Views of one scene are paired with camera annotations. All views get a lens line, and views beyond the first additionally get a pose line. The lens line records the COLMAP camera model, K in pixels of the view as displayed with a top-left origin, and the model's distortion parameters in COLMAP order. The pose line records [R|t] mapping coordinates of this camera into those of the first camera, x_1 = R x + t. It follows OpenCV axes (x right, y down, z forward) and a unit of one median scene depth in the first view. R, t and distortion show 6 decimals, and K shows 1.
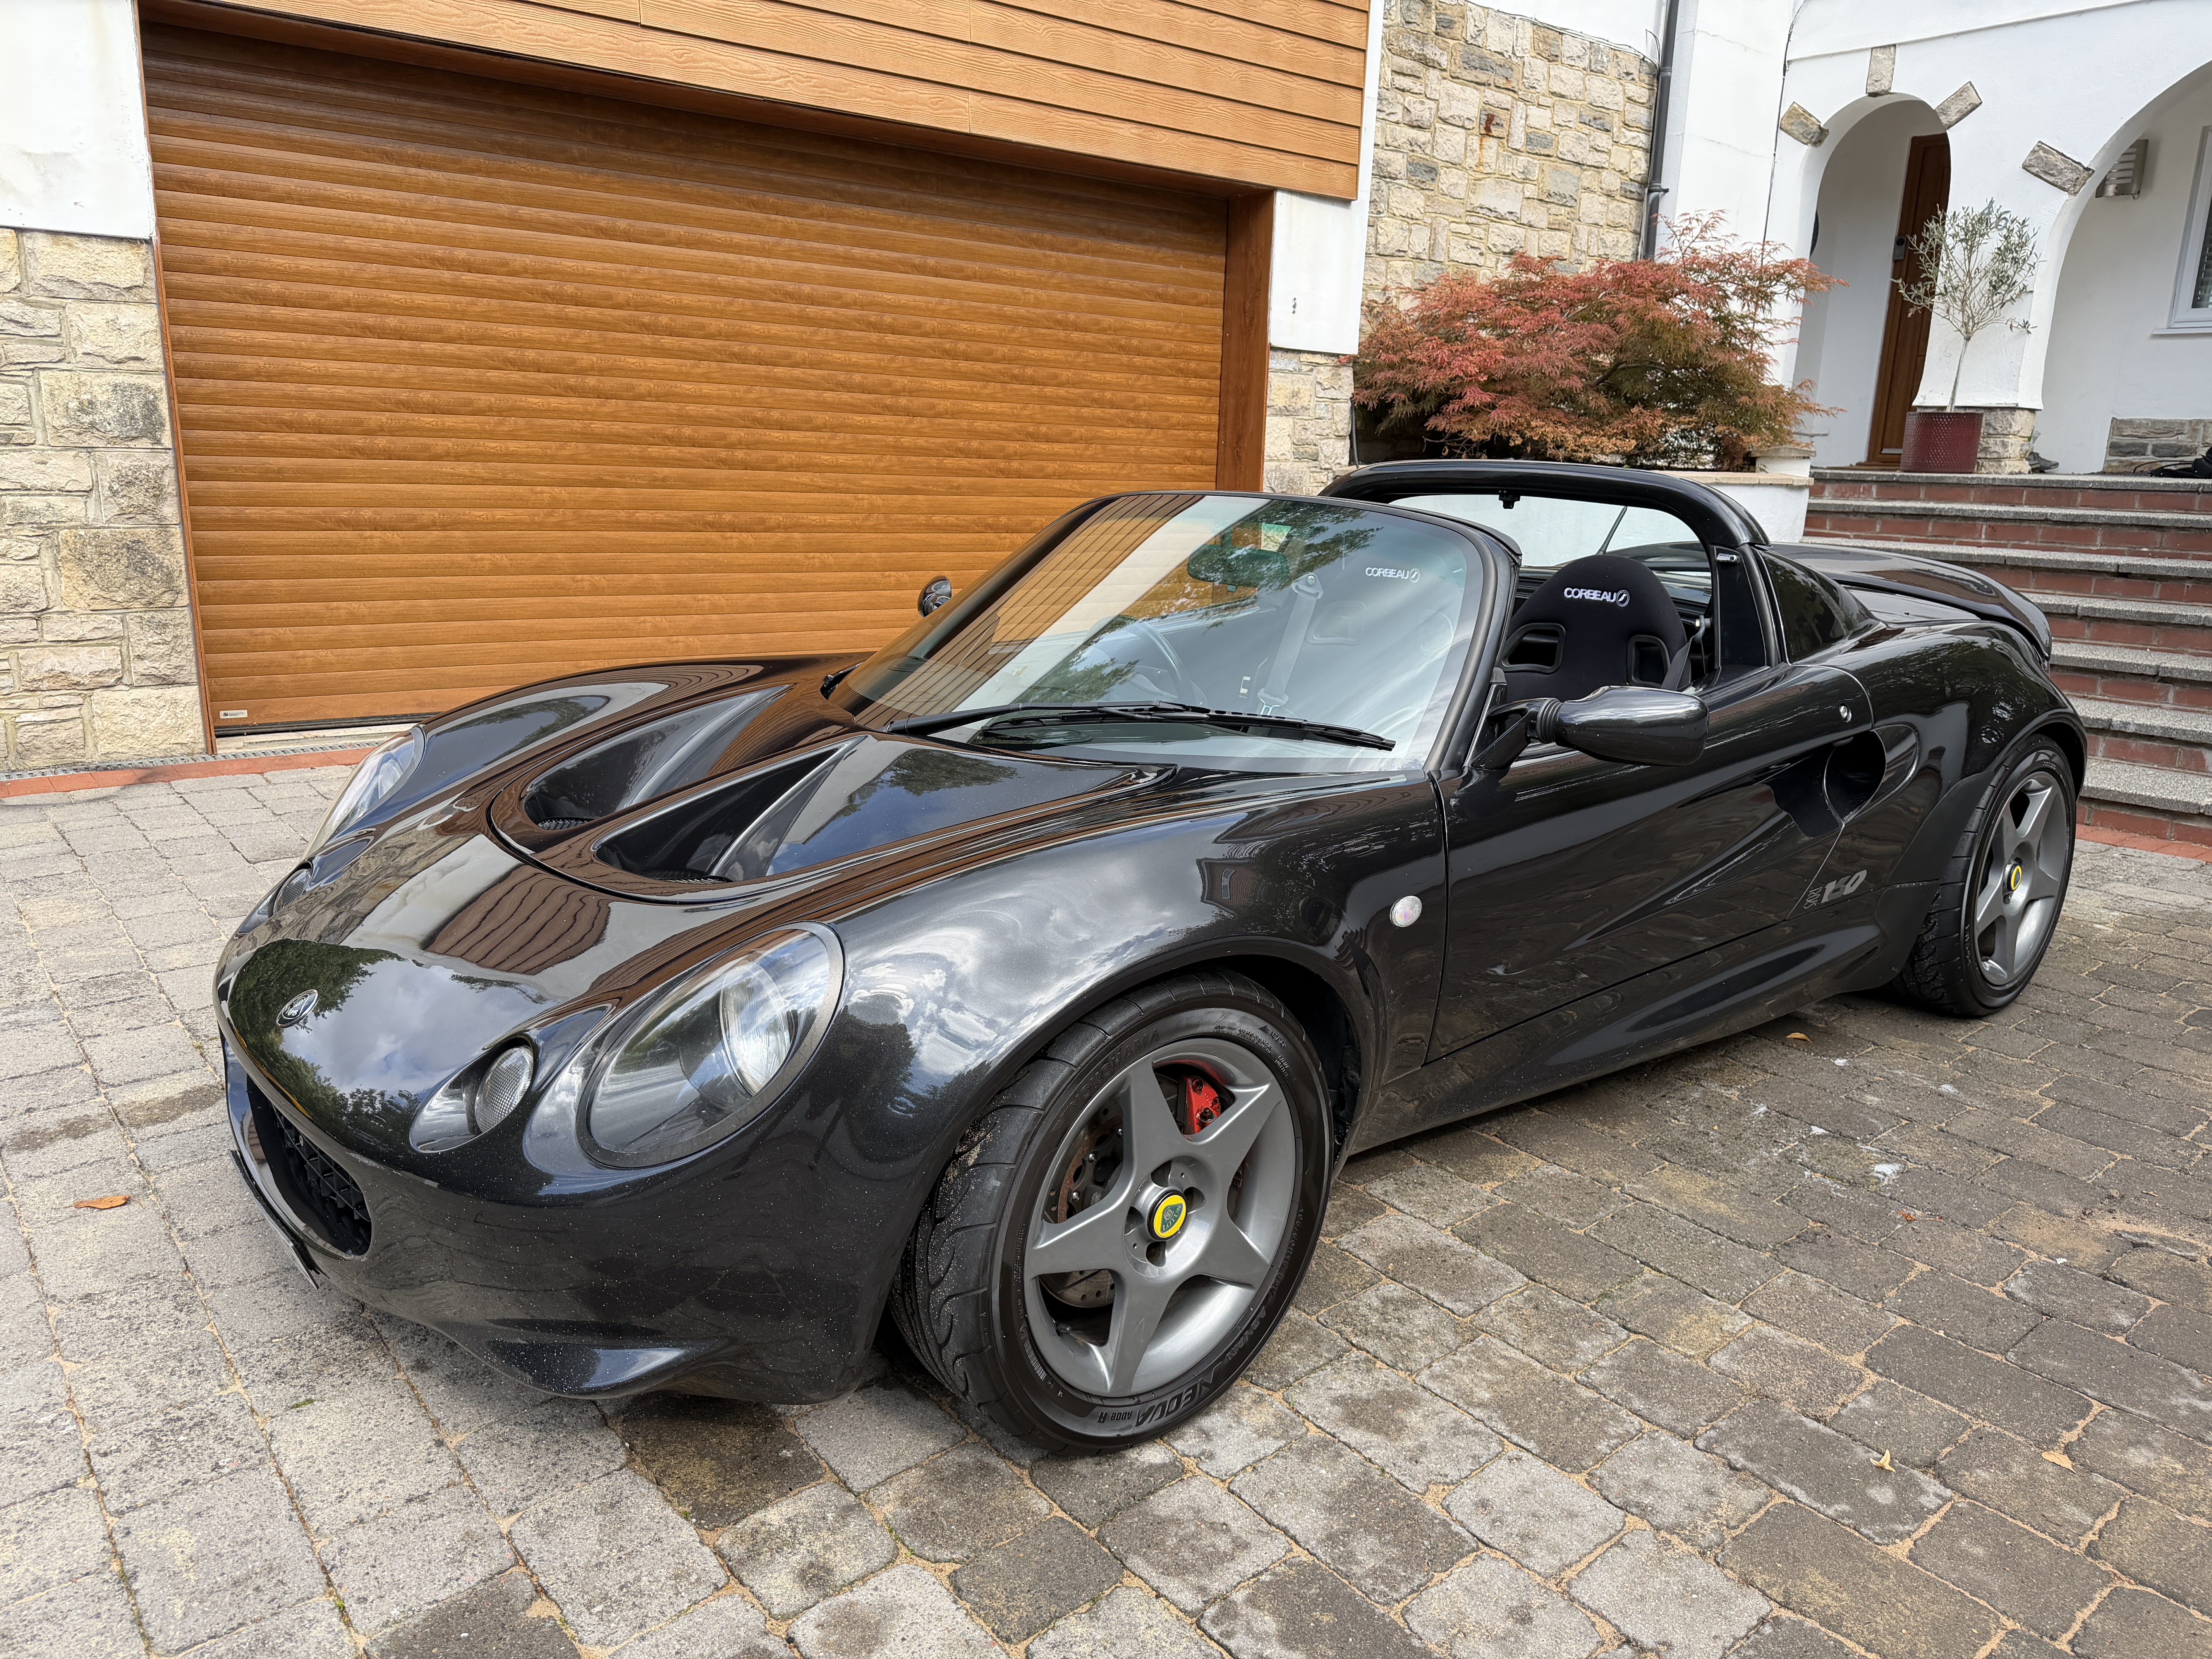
lens RADIAL K [[1543.4, 0, 1059.9], [0, 1543.4, 825.3], [0, 0, 1]] dist [0.004031, -0.007648]
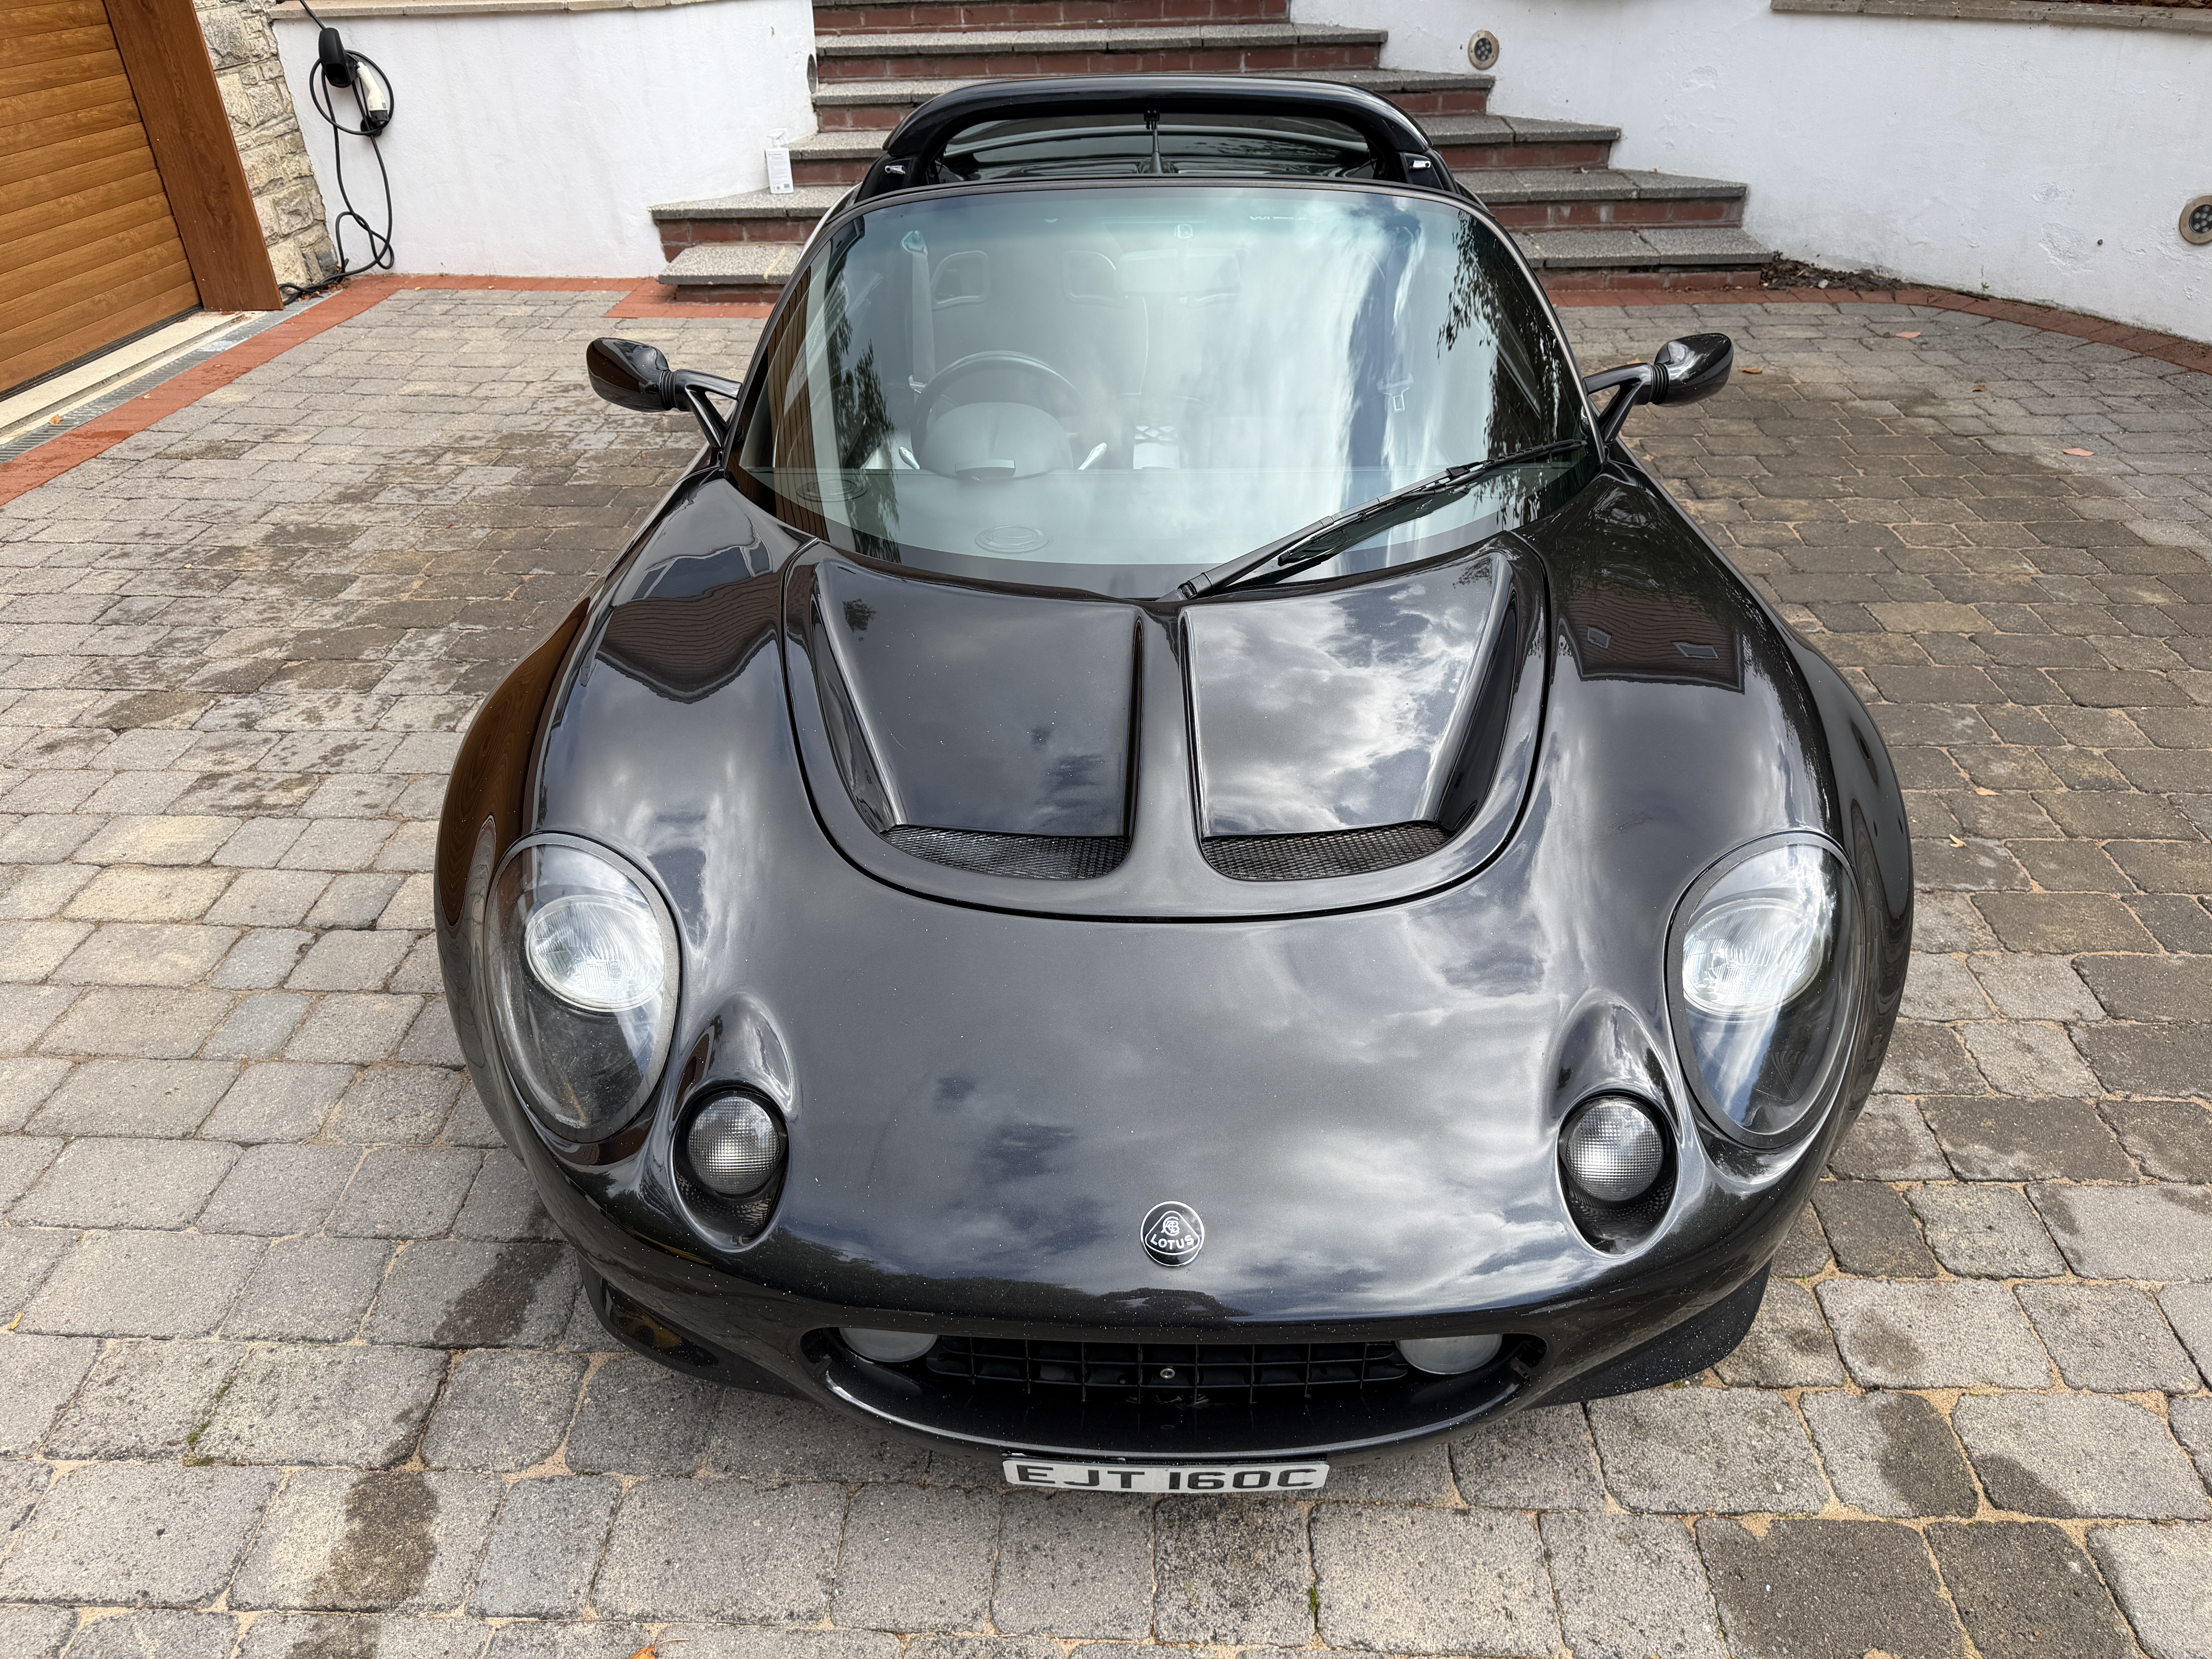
lens RADIAL K [[1543.4, 0, 1059.9], [0, 1543.4, 825.3], [0, 0, 1]] dist [0.004031, -0.007648]
pose [[0.658823, -0.437134, 0.612264, -0.219208], [0.217163, 0.889718, 0.401549, -0.092549], [-0.720273, -0.131588, 0.681096, 0.134840]]
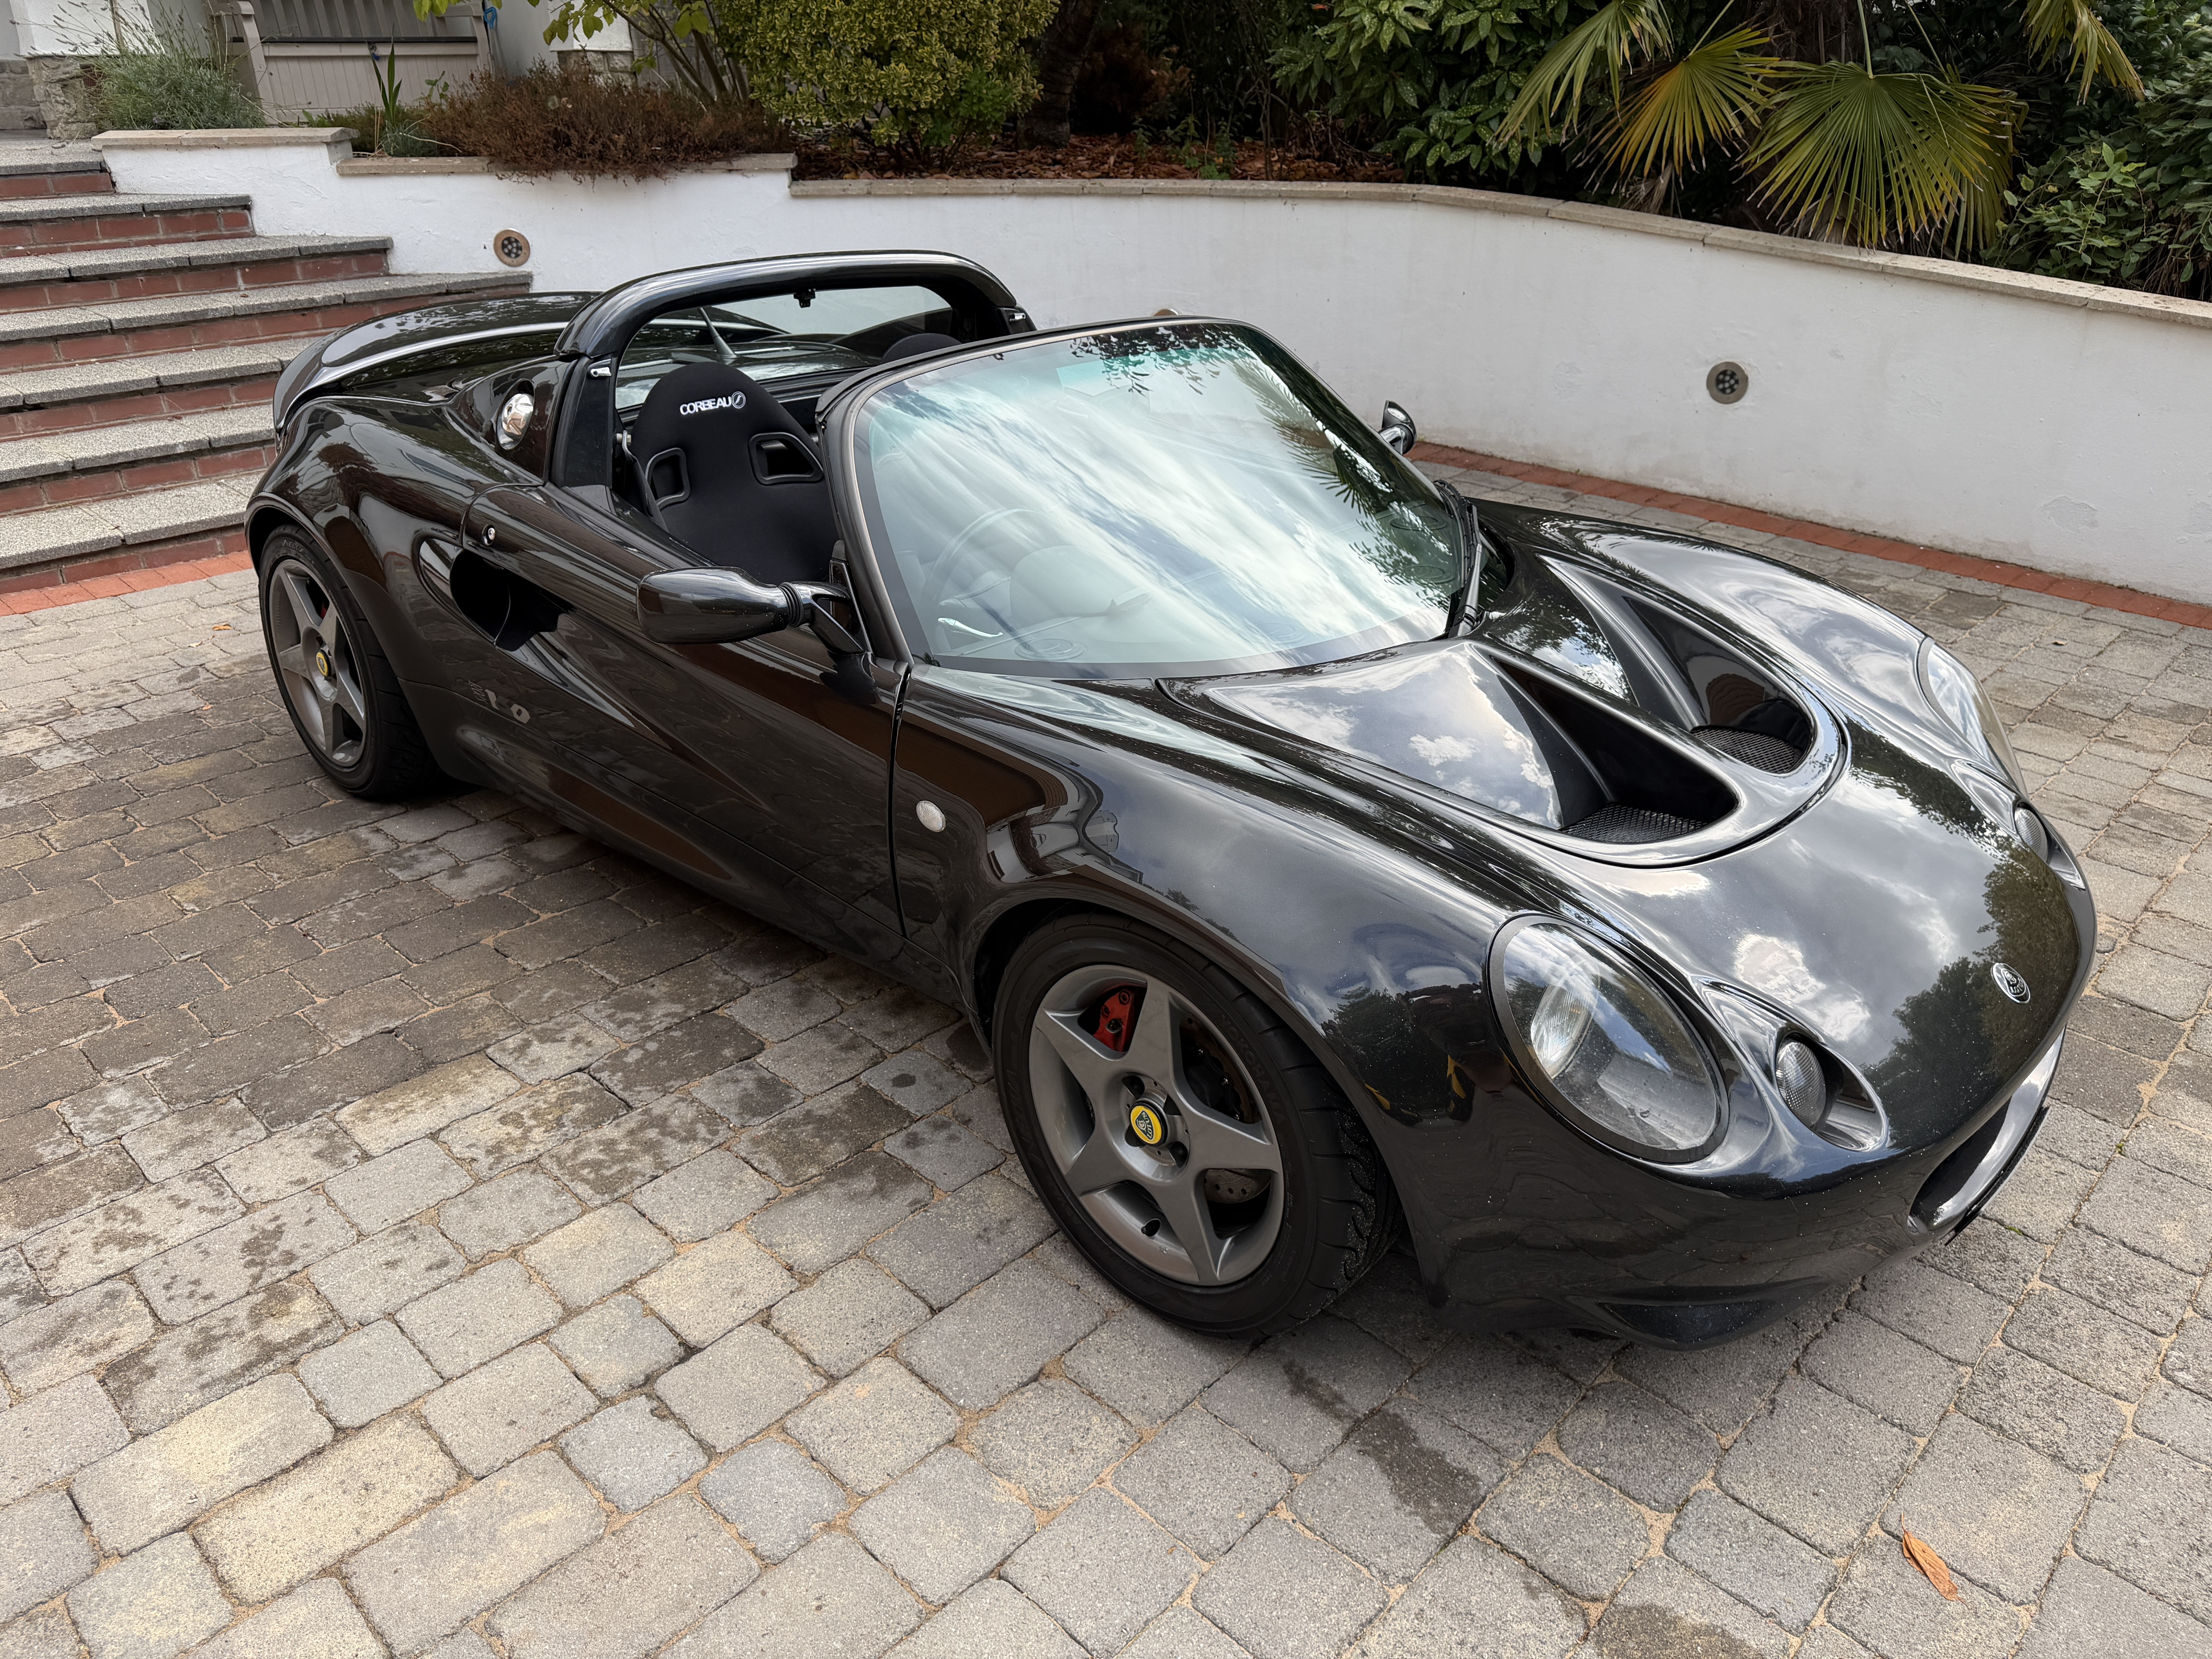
lens RADIAL K [[1610.3, 0, 1022.1], [0, 1610.3, 831.9], [0, 0, 1]] dist [0.002609, -0.003696]
pose [[-0.110770, -0.457285, 0.882395, -0.323796], [0.235565, 0.850478, 0.470315, -0.155873], [-0.965525, 0.259958, 0.013513, 0.389640]]
